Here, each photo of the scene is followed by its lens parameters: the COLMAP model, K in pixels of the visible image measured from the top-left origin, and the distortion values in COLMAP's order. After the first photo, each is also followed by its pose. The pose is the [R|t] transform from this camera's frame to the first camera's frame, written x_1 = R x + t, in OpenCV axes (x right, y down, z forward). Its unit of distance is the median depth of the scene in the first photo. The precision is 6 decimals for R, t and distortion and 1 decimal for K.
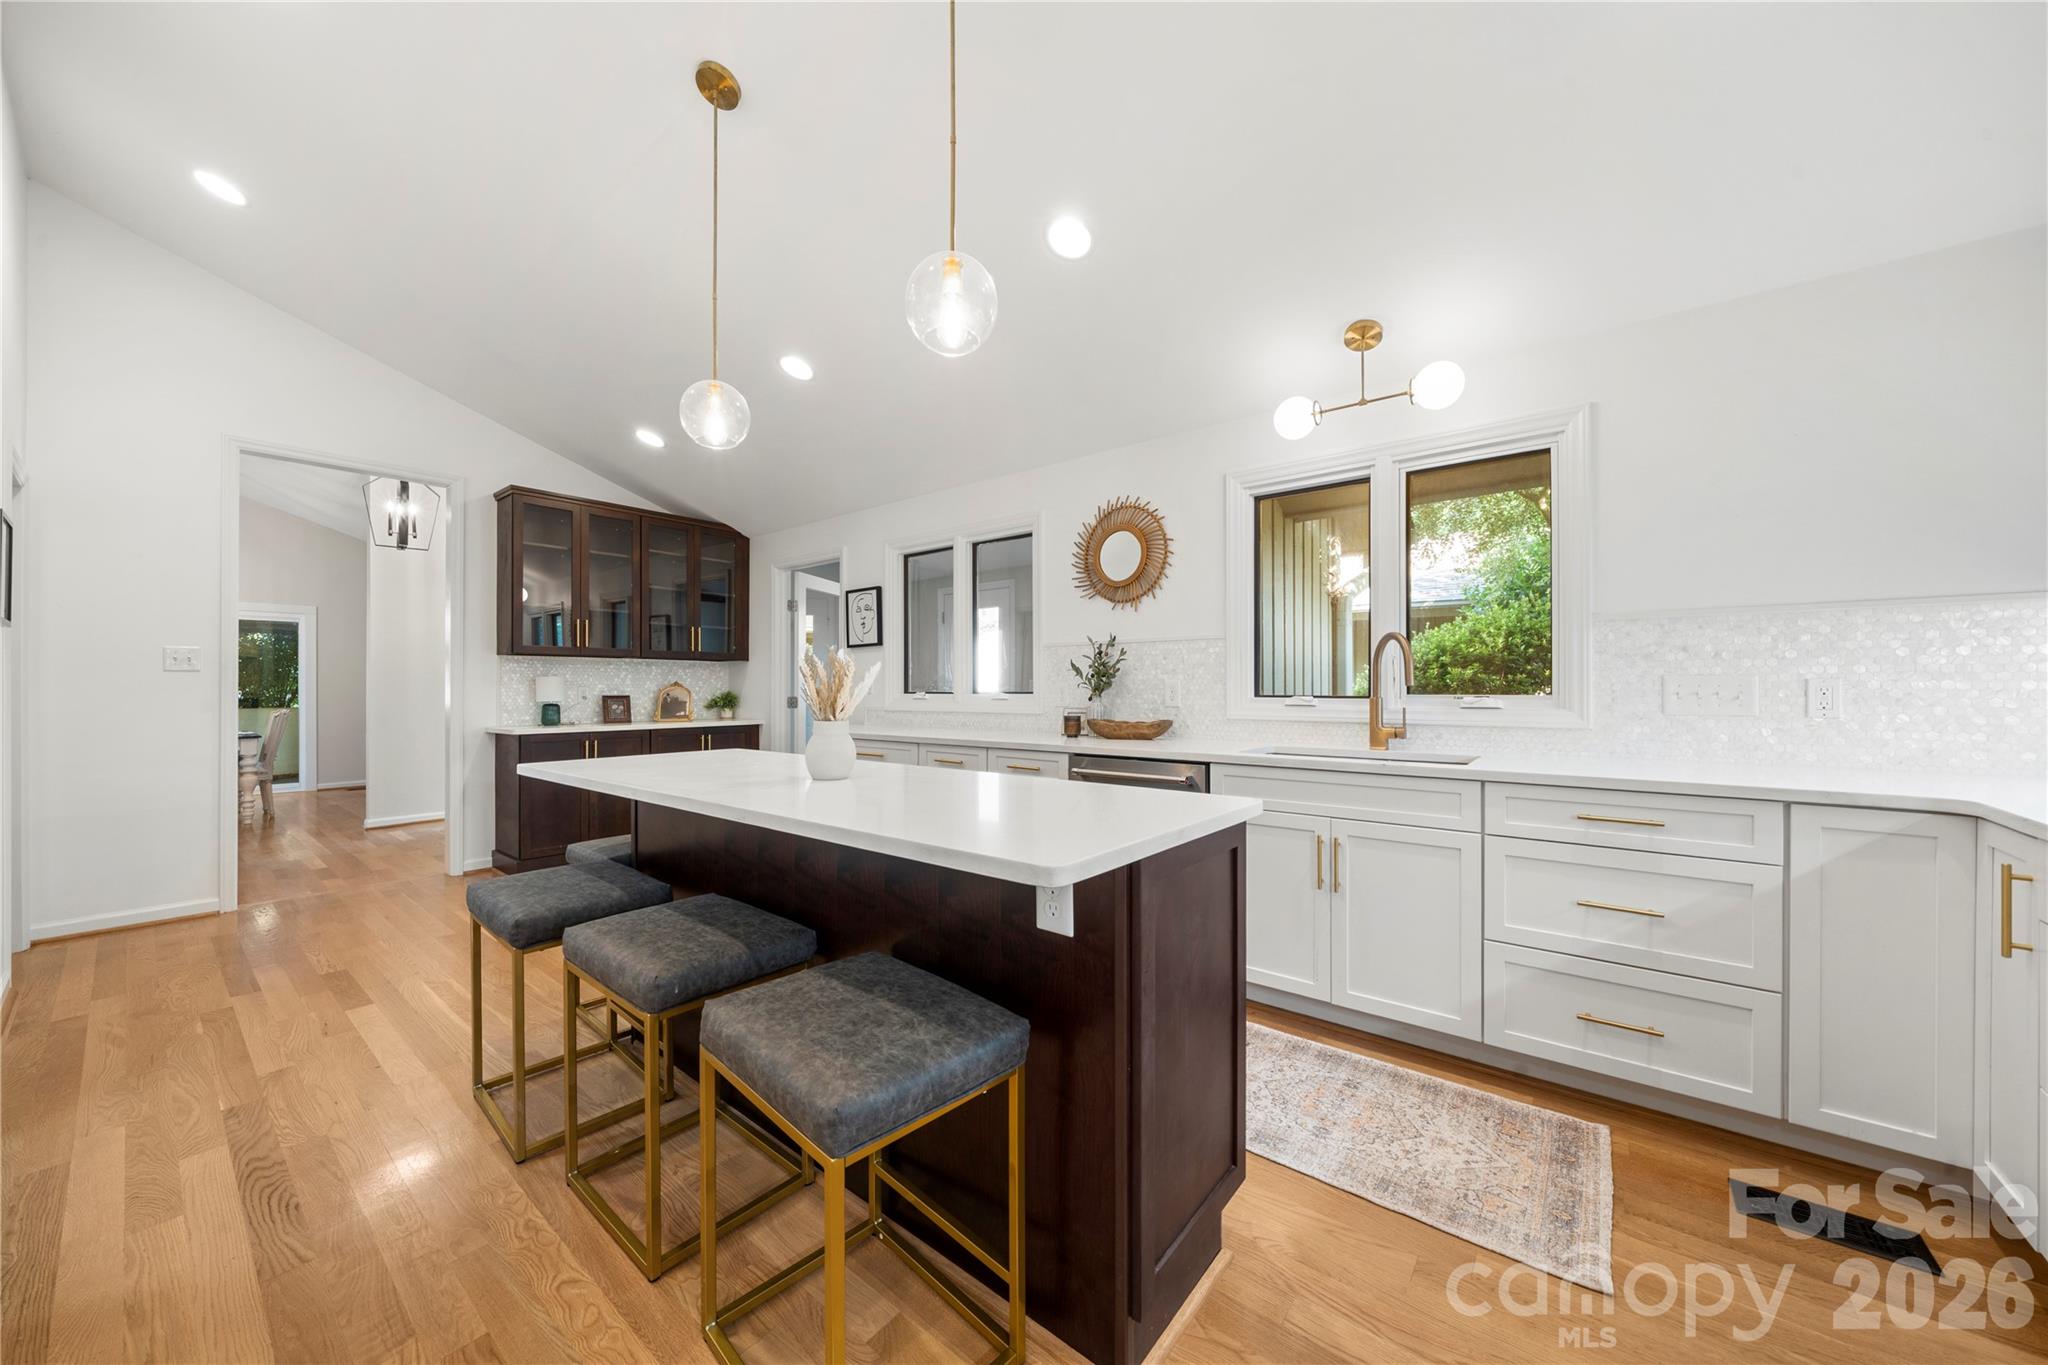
lens RADIAL K [[732.6, 0, 1024.0], [0, 732.6, 682.5], [0, 0, 1]] dist [-0.000029, -0.000007]
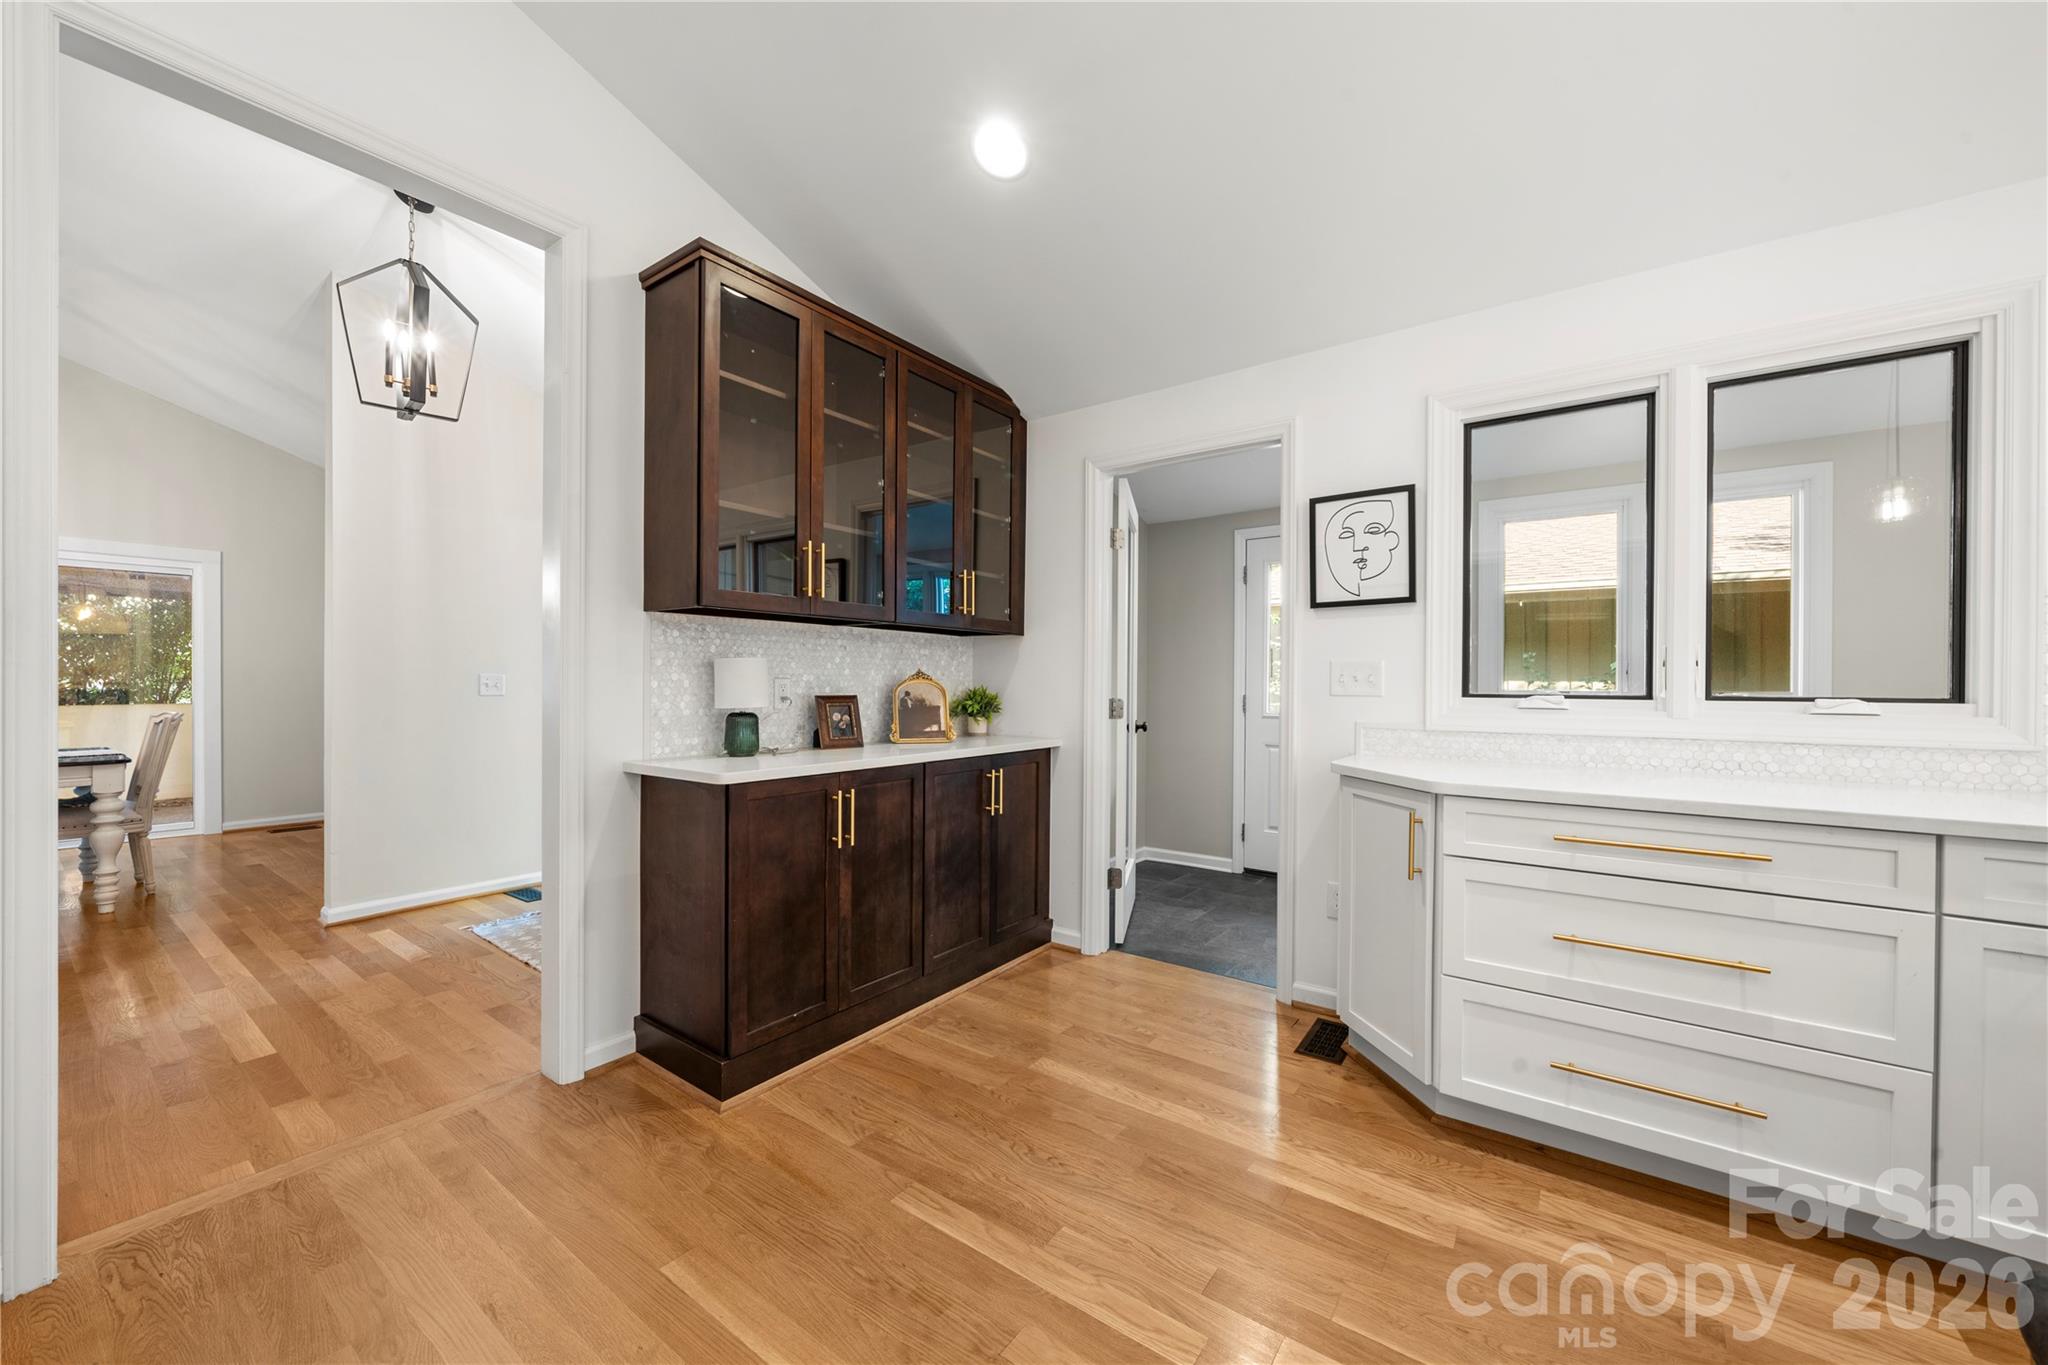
lens RADIAL K [[777.6, 0, 1024.0], [0, 777.6, 682.5], [0, 0, 1]] dist [-0.000795, -0.000036]
pose [[0.998848, 0.007712, 0.047360, -0.641948], [-0.008088, 0.999937, 0.007763, 0.004295], [-0.047297, -0.008137, 0.998848, 0.620629]]
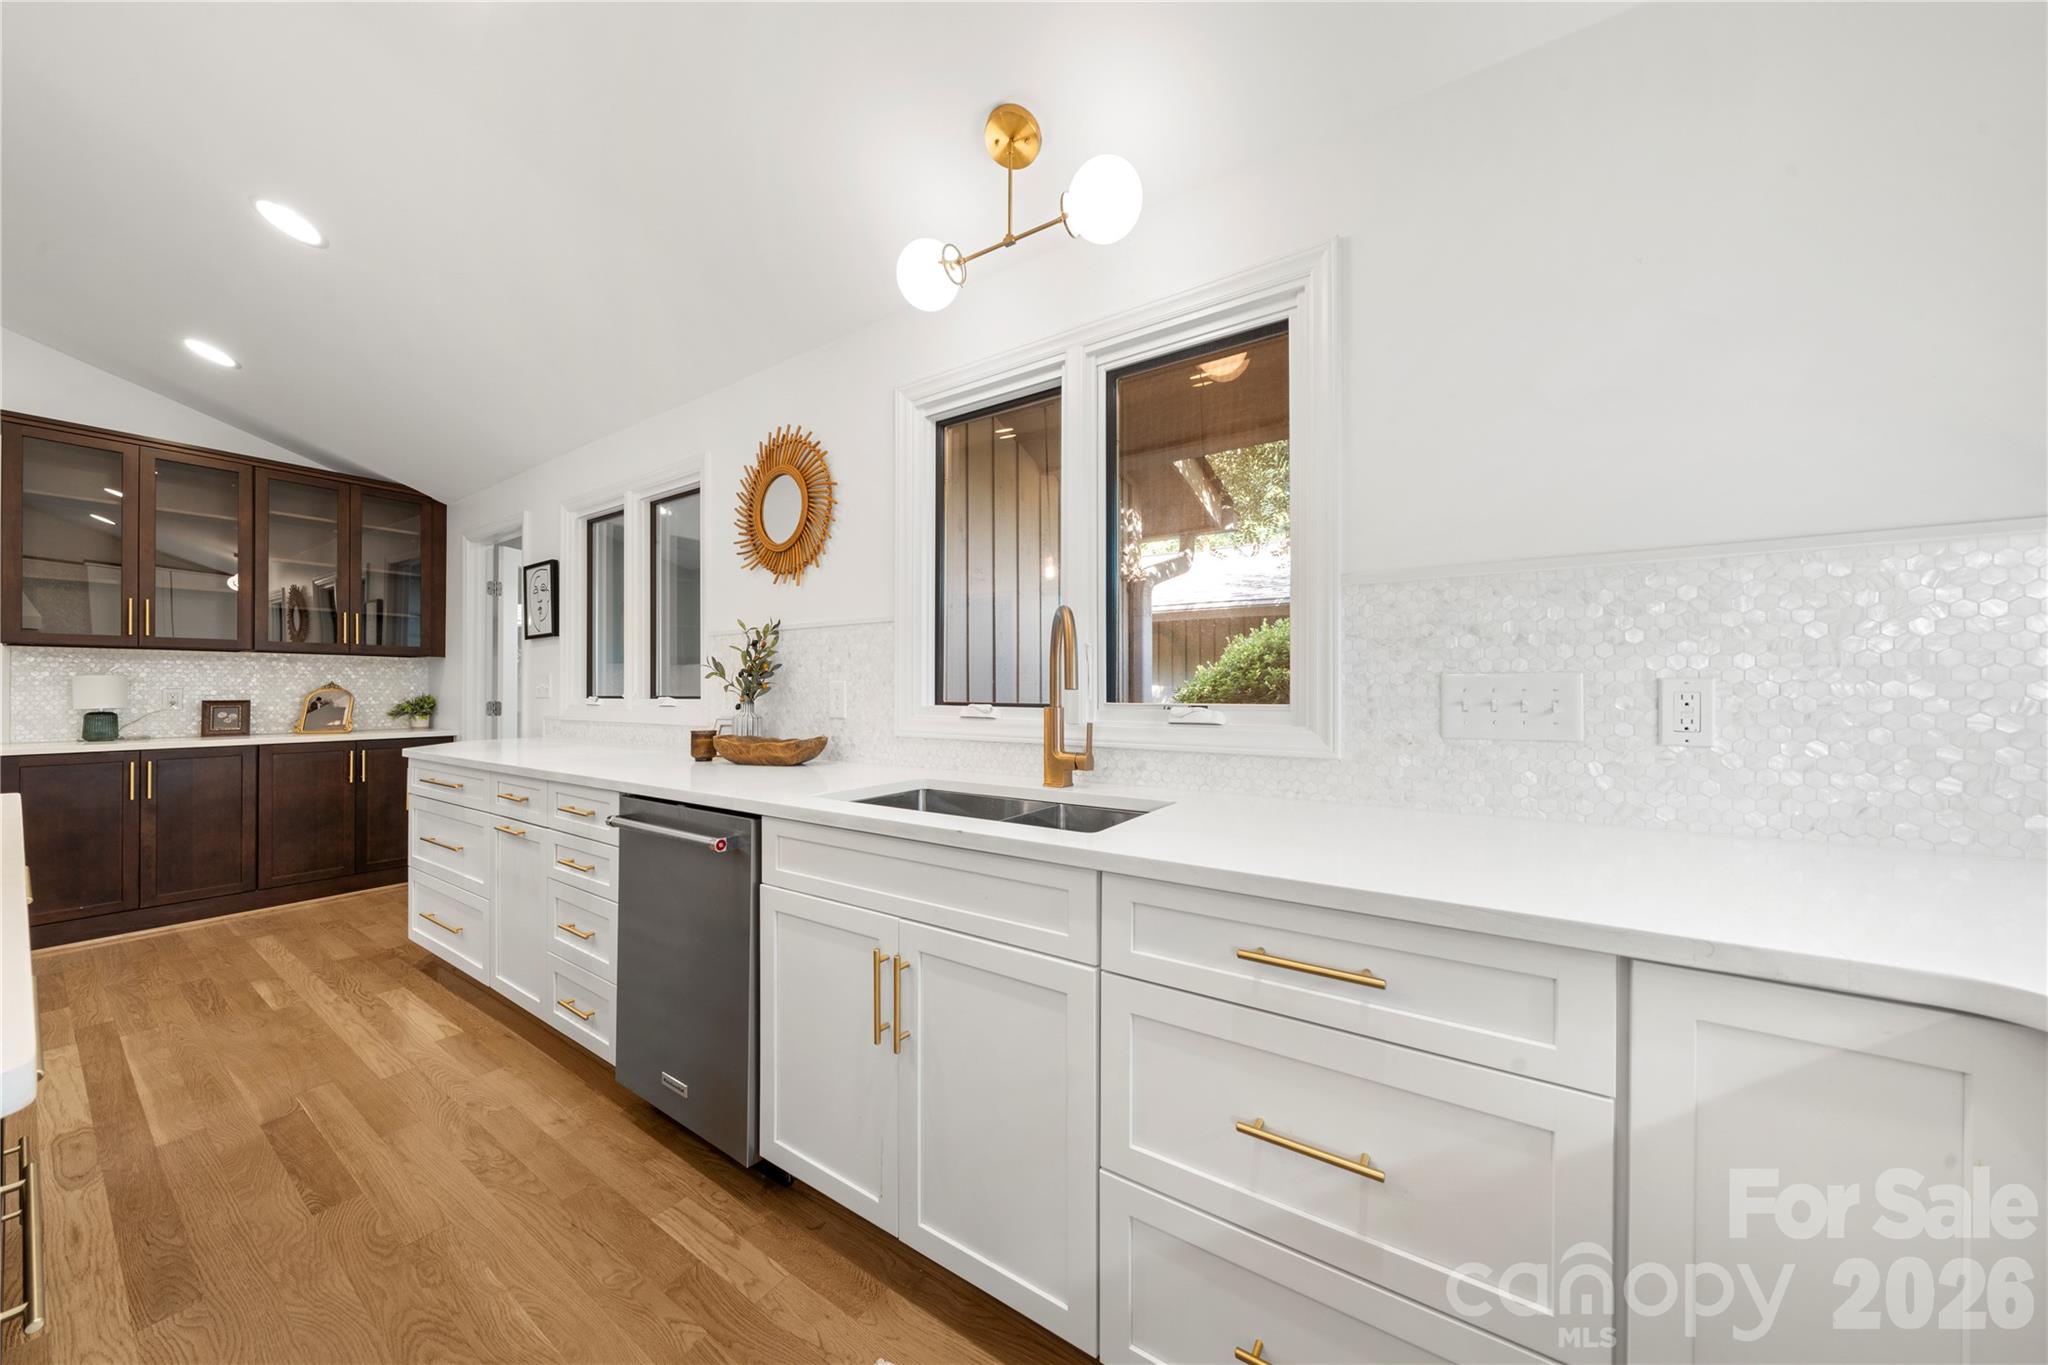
lens RADIAL K [[694.5, 0, 1024.0], [0, 694.5, 682.5], [0, 0, 1]] dist [-0.002220, -0.000325]
pose [[0.996461, 0.001745, 0.084041, 0.310062], [-0.001460, 0.999993, -0.003455, 0.000463], [-0.084047, 0.003320, 0.996456, 0.294649]]
